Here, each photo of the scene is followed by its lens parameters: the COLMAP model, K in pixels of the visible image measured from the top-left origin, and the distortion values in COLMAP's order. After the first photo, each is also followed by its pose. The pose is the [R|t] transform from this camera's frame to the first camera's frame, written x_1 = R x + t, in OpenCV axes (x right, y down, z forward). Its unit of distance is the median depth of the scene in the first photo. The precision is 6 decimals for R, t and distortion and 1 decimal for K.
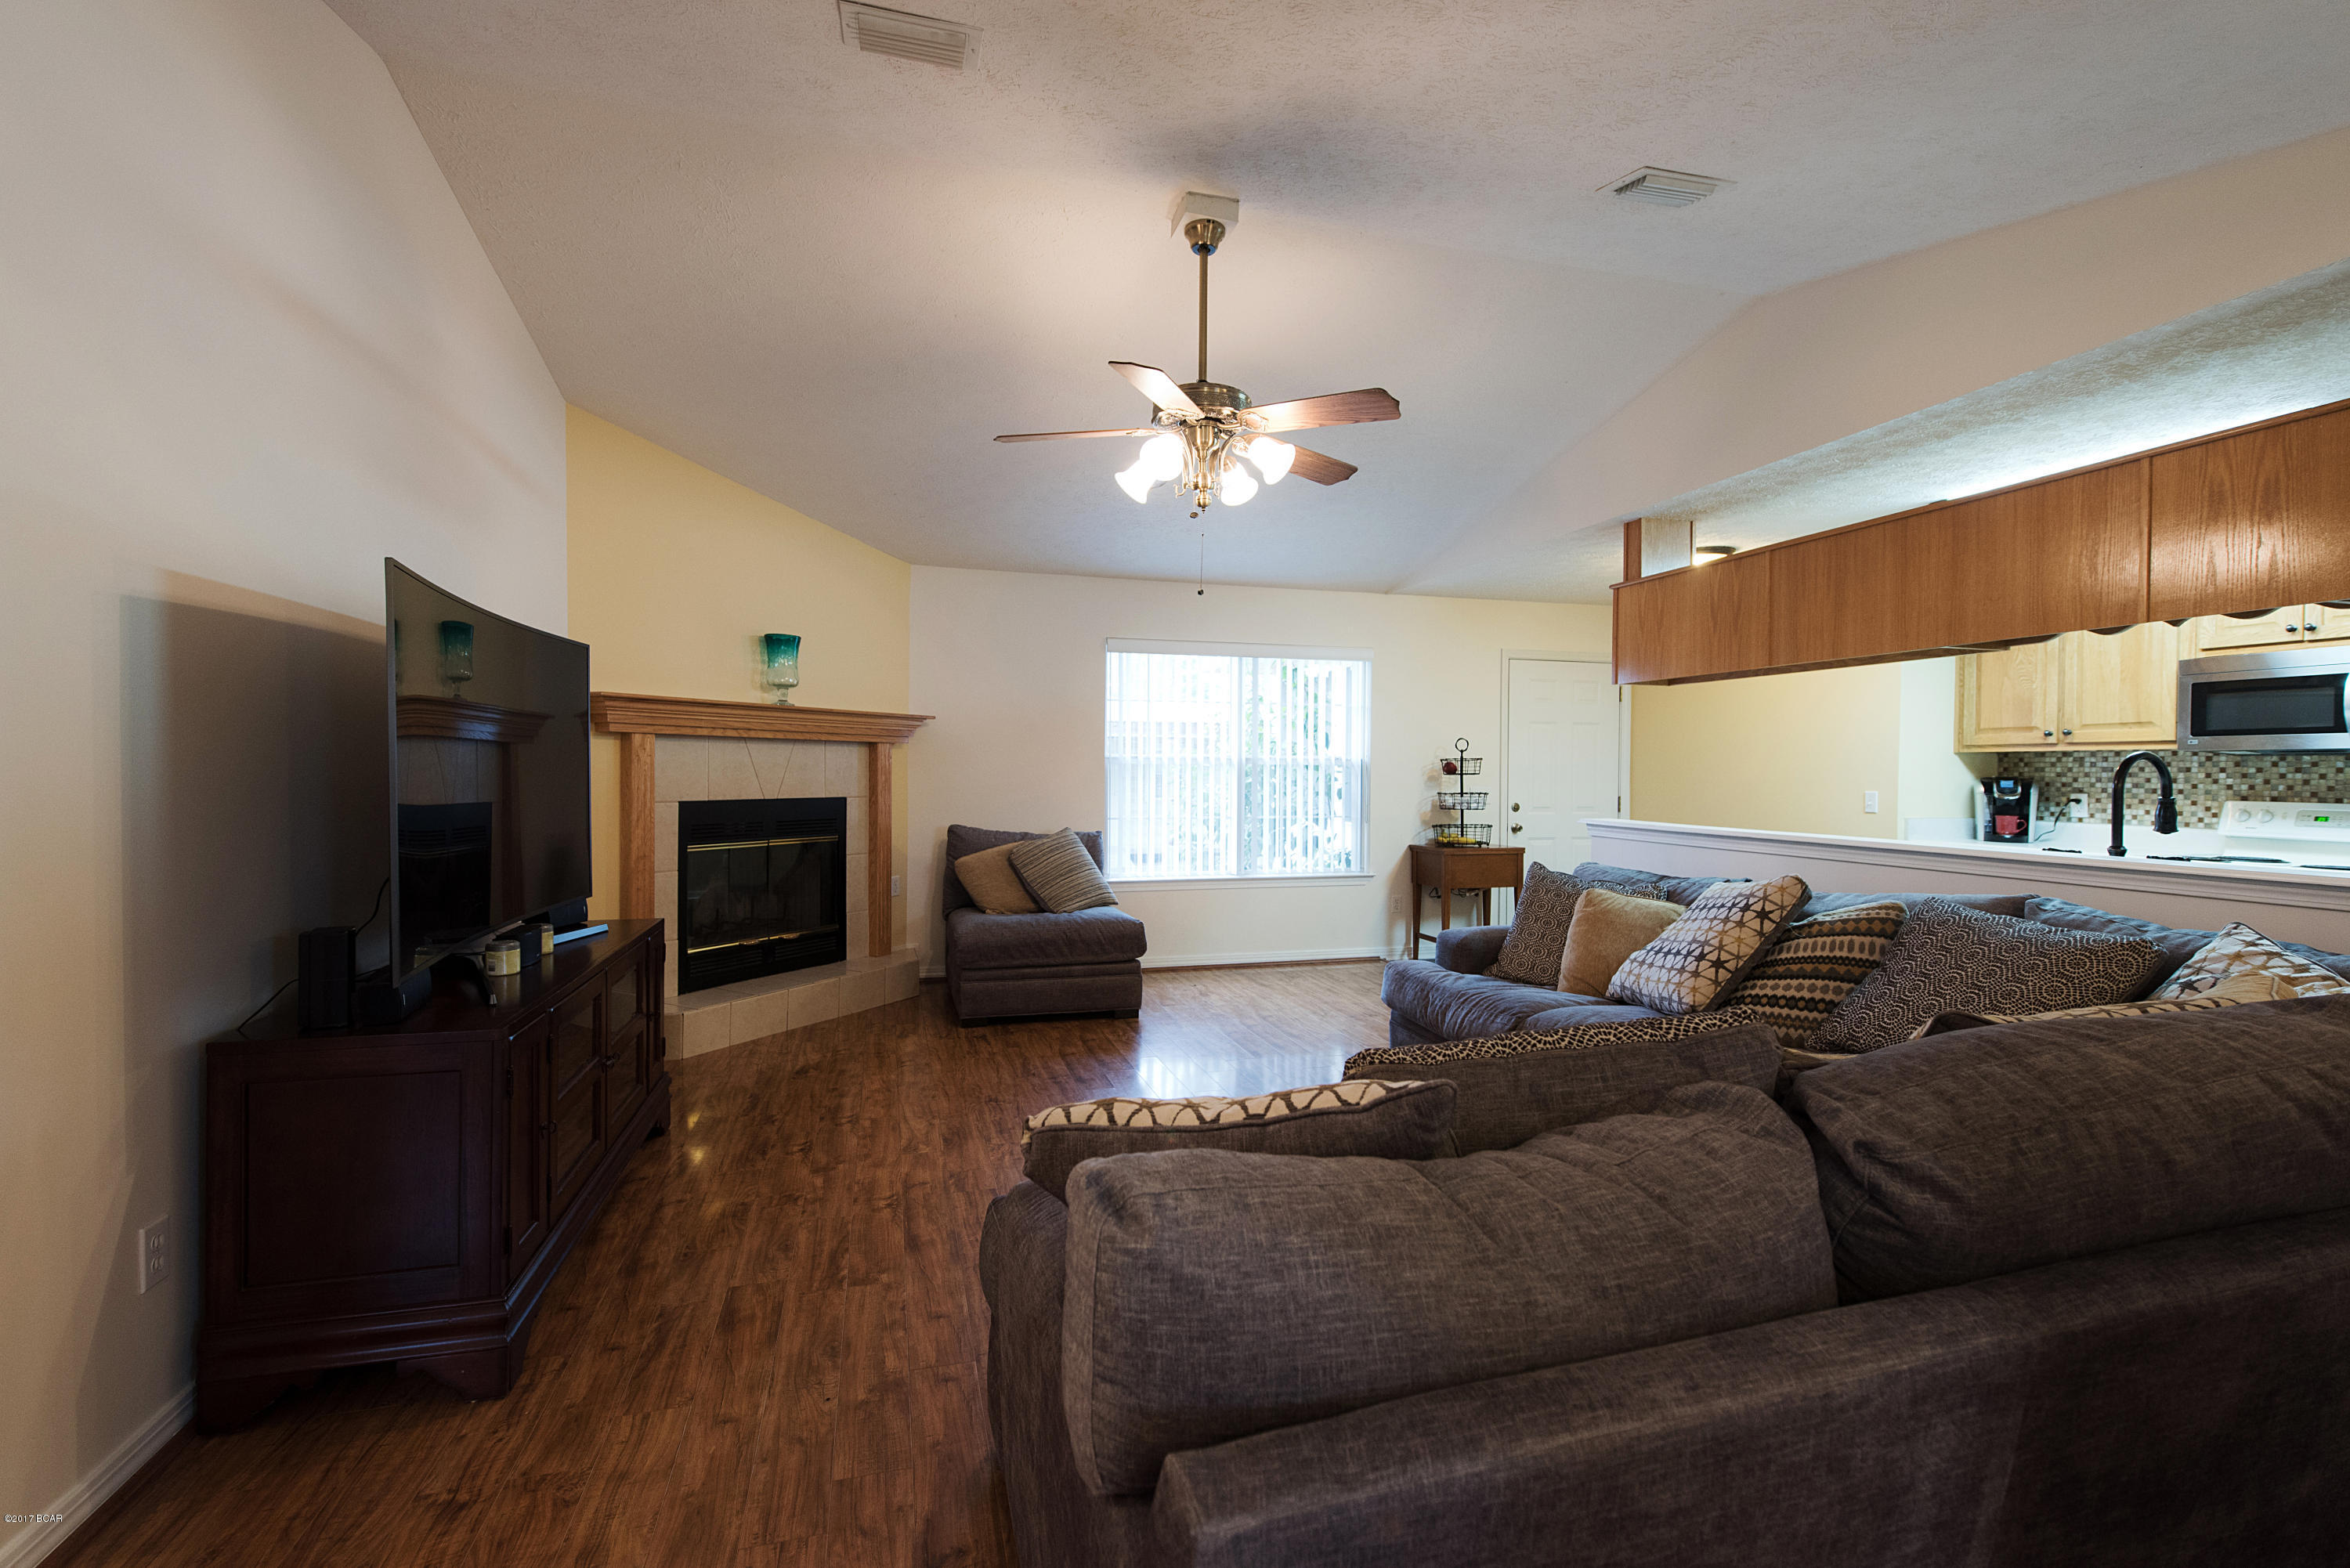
lens RADIAL K [[1017.2, 0, 1167.3], [0, 1017.2, 784.3], [0, 0, 1]] dist [0.017413, -0.007572]
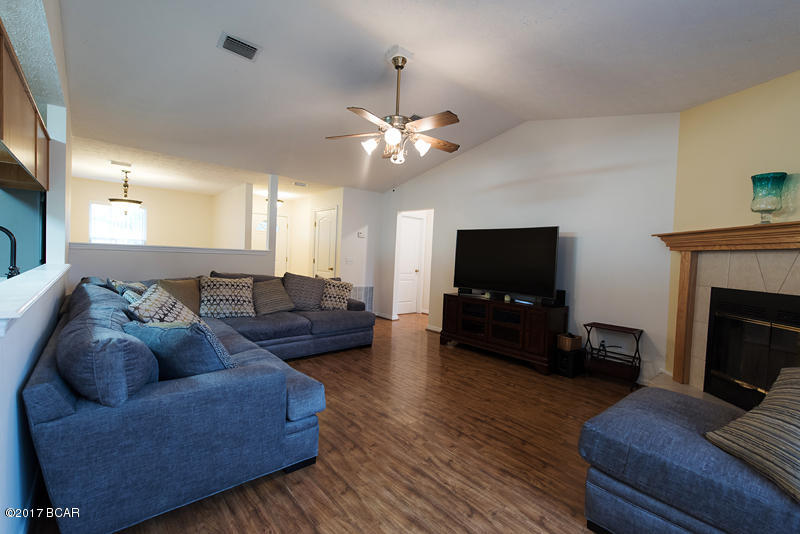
lens RADIAL K [[346.3, 0, 397.4], [0, 346.3, 267.1], [0, 0, 1]] dist [0.017413, -0.007572]
pose [[-0.901497, -0.028672, -0.431835, 0.285026], [-0.053227, 0.997573, 0.044884, -0.015439], [0.429500, 0.063448, -0.900835, 1.244423]]
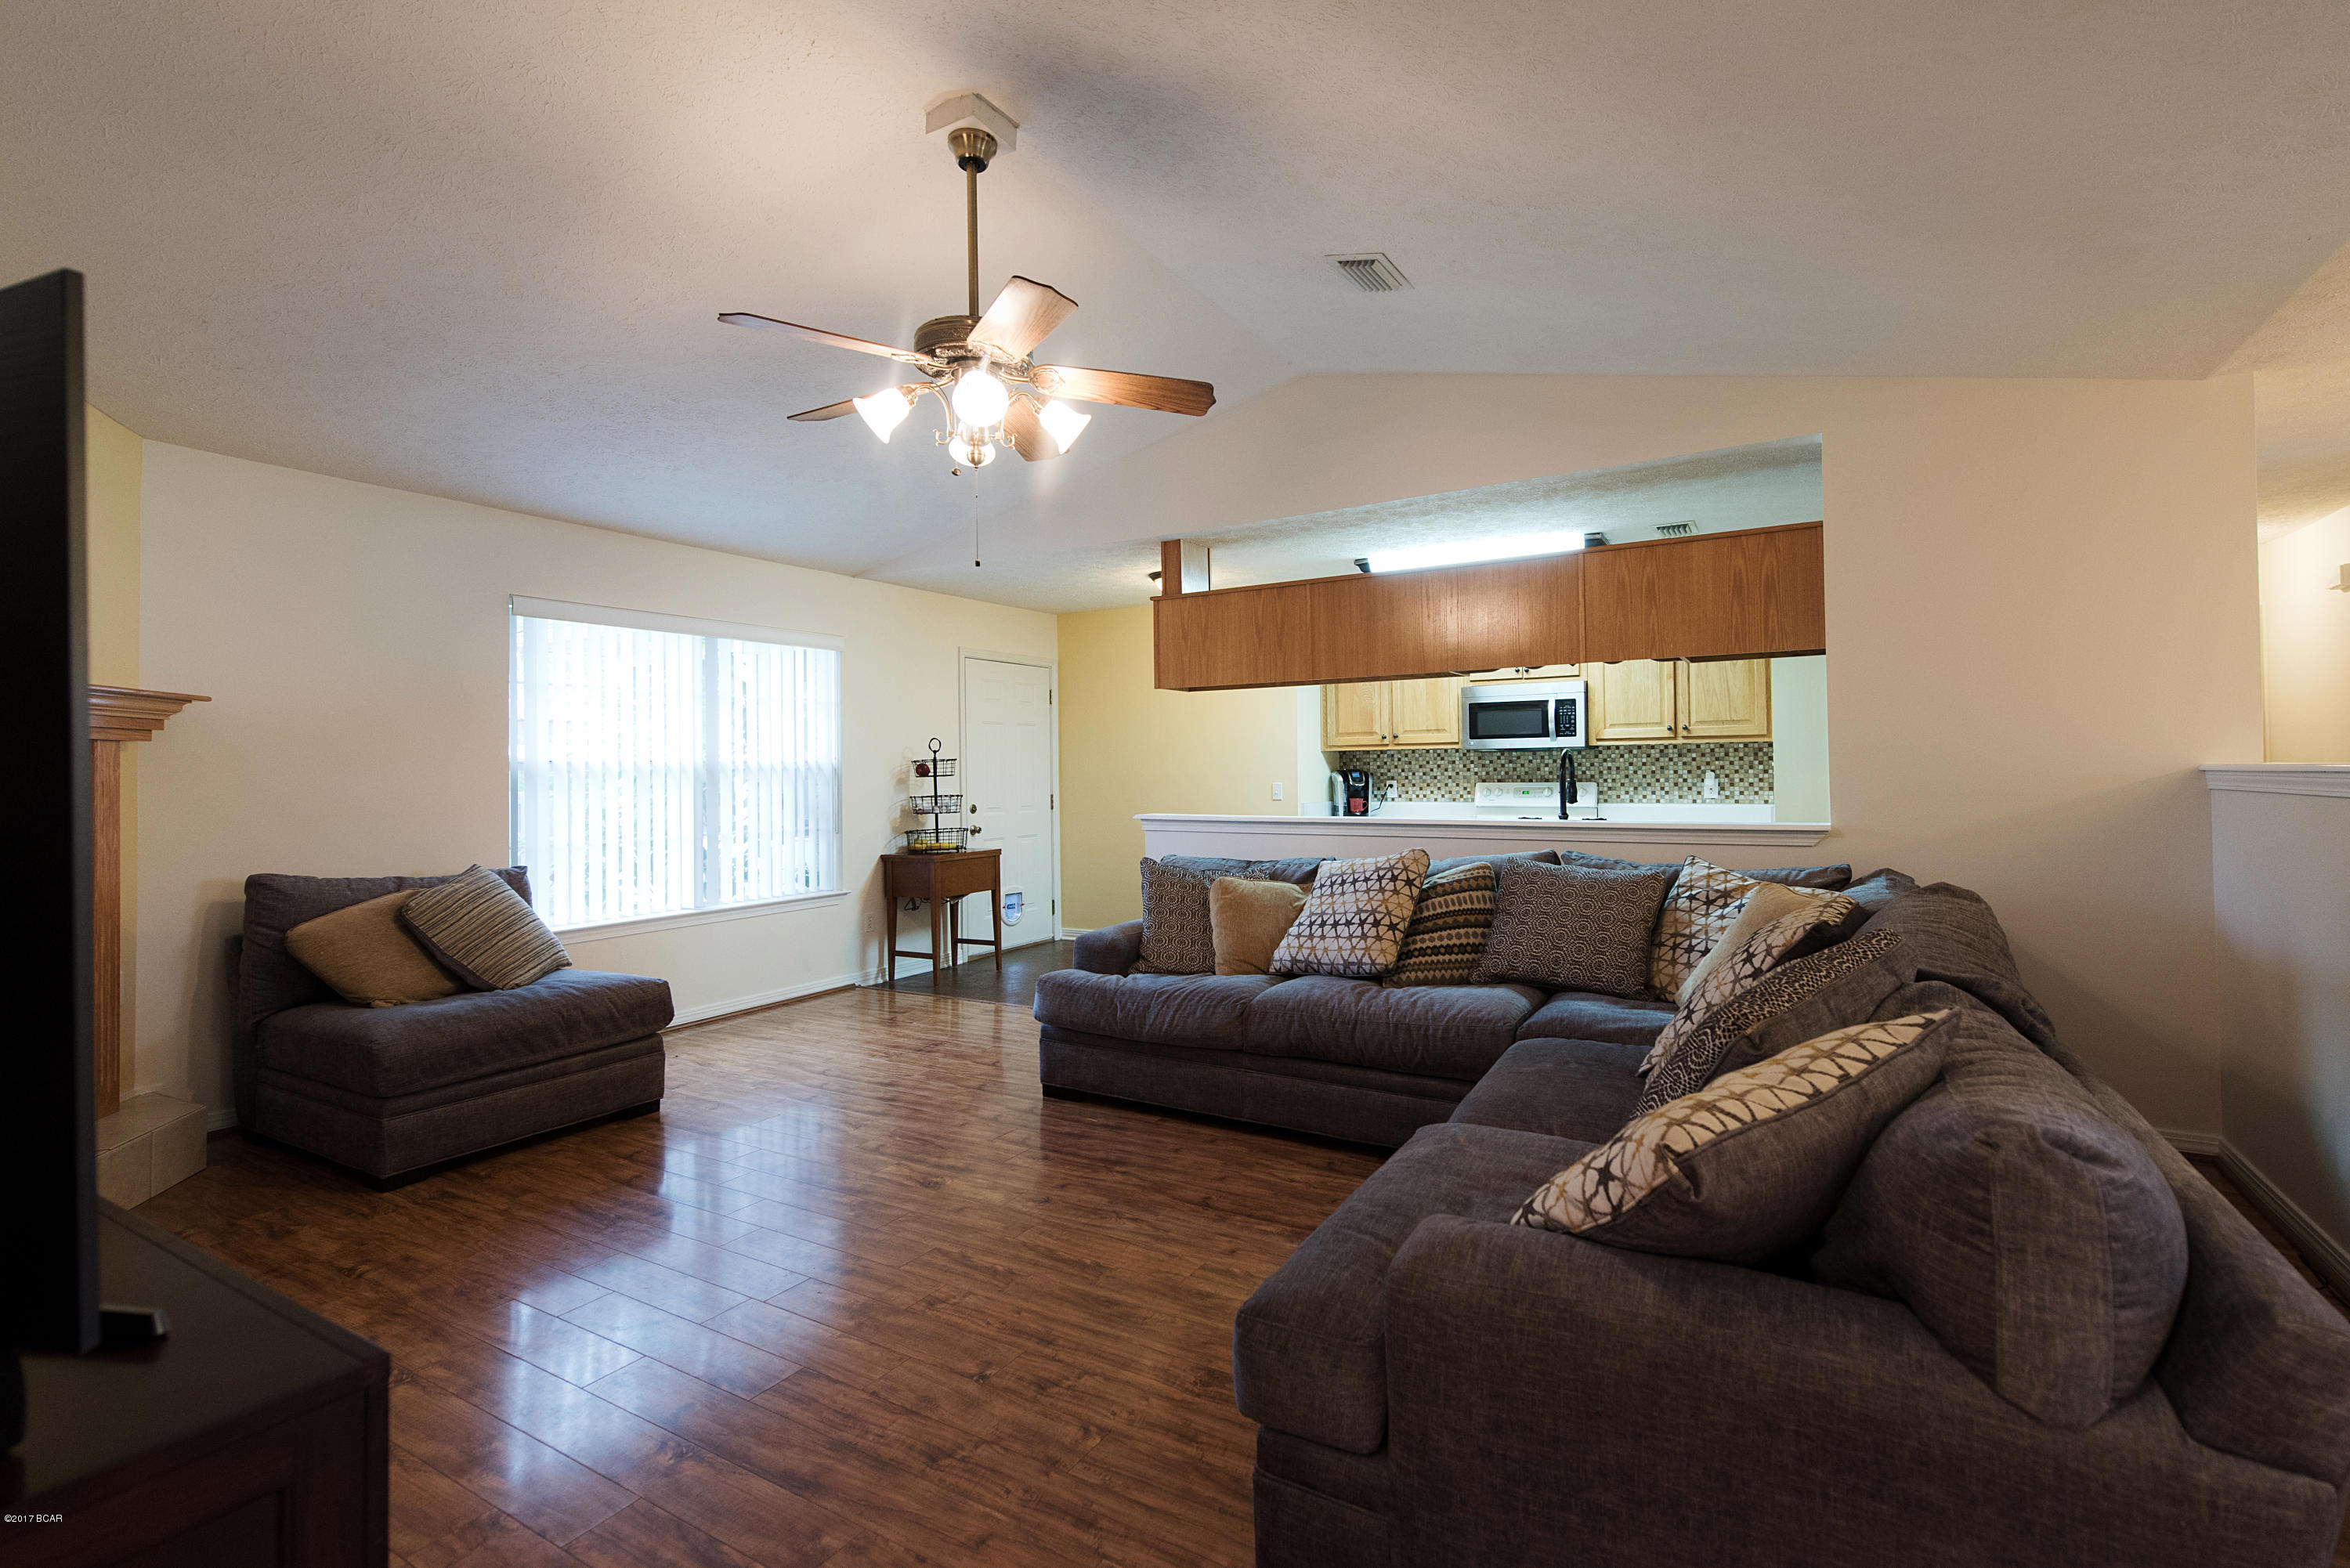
lens RADIAL K [[1057.7, 0, 1210.1], [0, 1057.7, 756.8], [0, 0, 1]] dist [0.021895, -0.008817]
pose [[0.712663, -0.007276, 0.701469, -0.296240], [0.027490, 0.999468, -0.017562, -0.004610], [-0.700968, 0.031799, 0.712484, 0.159563]]
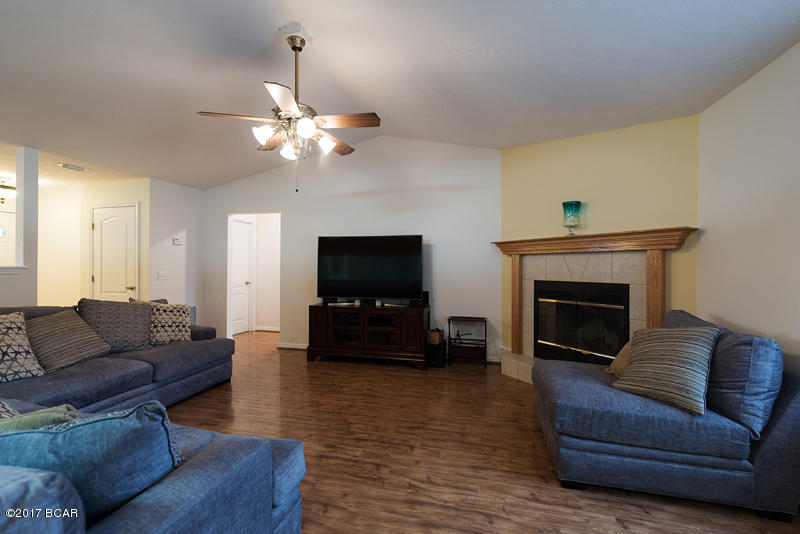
lens RADIAL K [[346.3, 0, 397.4], [0, 346.3, 267.1], [0, 0, 1]] dist [0.017413, -0.007572]
pose [[-0.499705, -0.004336, -0.866185, 0.412025], [-0.017902, 0.999826, 0.005323, -0.012923], [0.866011, 0.018166, -0.499695, 1.070356]]
